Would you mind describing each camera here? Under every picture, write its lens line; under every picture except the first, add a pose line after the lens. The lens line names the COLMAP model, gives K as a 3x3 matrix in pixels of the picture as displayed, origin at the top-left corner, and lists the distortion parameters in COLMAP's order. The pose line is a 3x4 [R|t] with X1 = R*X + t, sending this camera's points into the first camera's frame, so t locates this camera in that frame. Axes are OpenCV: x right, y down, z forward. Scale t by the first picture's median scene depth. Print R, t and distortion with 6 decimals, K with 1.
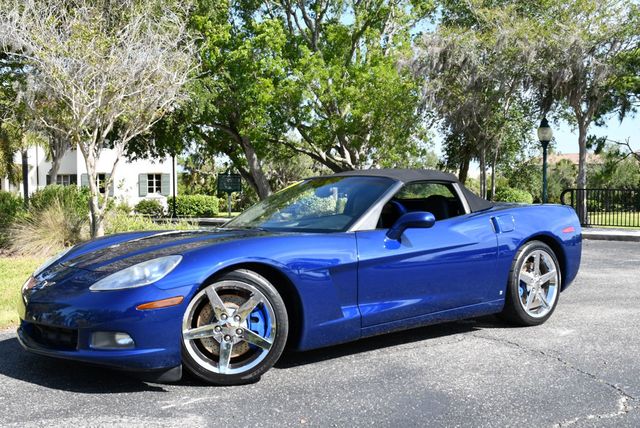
lens RADIAL K [[739.8, 0, 320.9], [0, 739.8, 216.8], [0, 0, 1]] dist [-0.064119, -0.011908]
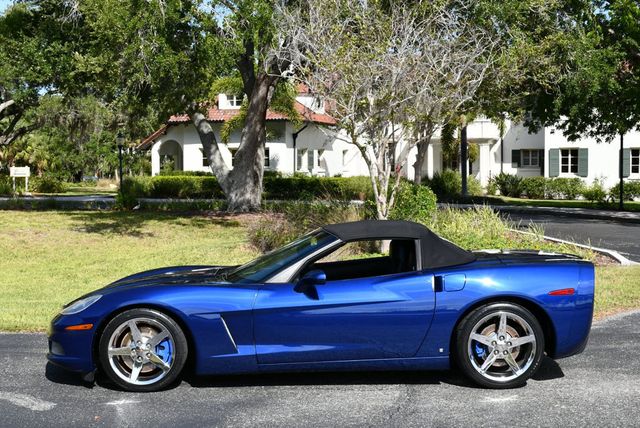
lens RADIAL K [[959.6, 0, 323.2], [0, 959.6, 213.1], [0, 0, 1]] dist [-0.030528, -0.056966]
pose [[0.796370, 0.040306, -0.603466, 0.273977], [-0.023529, 0.999086, 0.035680, -0.039657], [0.604352, -0.014216, 0.796590, -0.047966]]
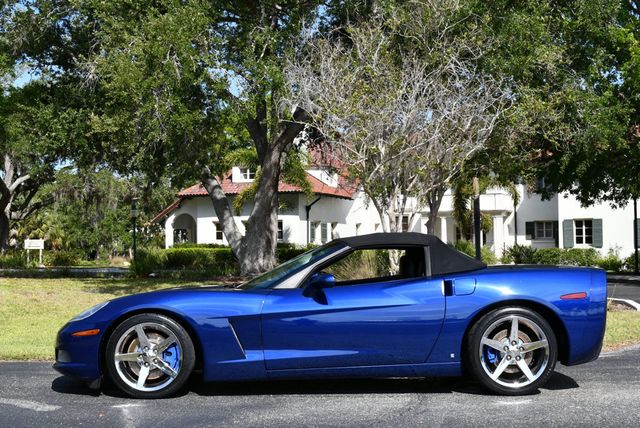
lens RADIAL K [[960.3, 0, 320.9], [0, 960.3, 212.5], [0, 0, 1]] dist [-0.028456, -0.062108]
pose [[0.785731, -0.020801, -0.618219, 0.276247], [-0.017047, 0.998327, -0.055256, -0.005190], [0.618333, 0.053955, 0.784062, -0.045467]]
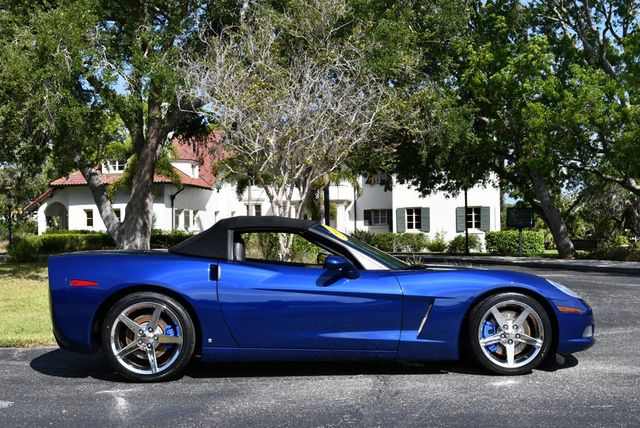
lens RADIAL K [[838.4, 0, 319.7], [0, 838.4, 216.6], [0, 0, 1]] dist [-0.035681, -0.030887]
pose [[0.884260, -0.011156, -0.466862, 0.204554], [-0.009130, 0.999110, -0.041169, -0.004179], [0.466906, 0.040667, 0.883372, -0.028759]]
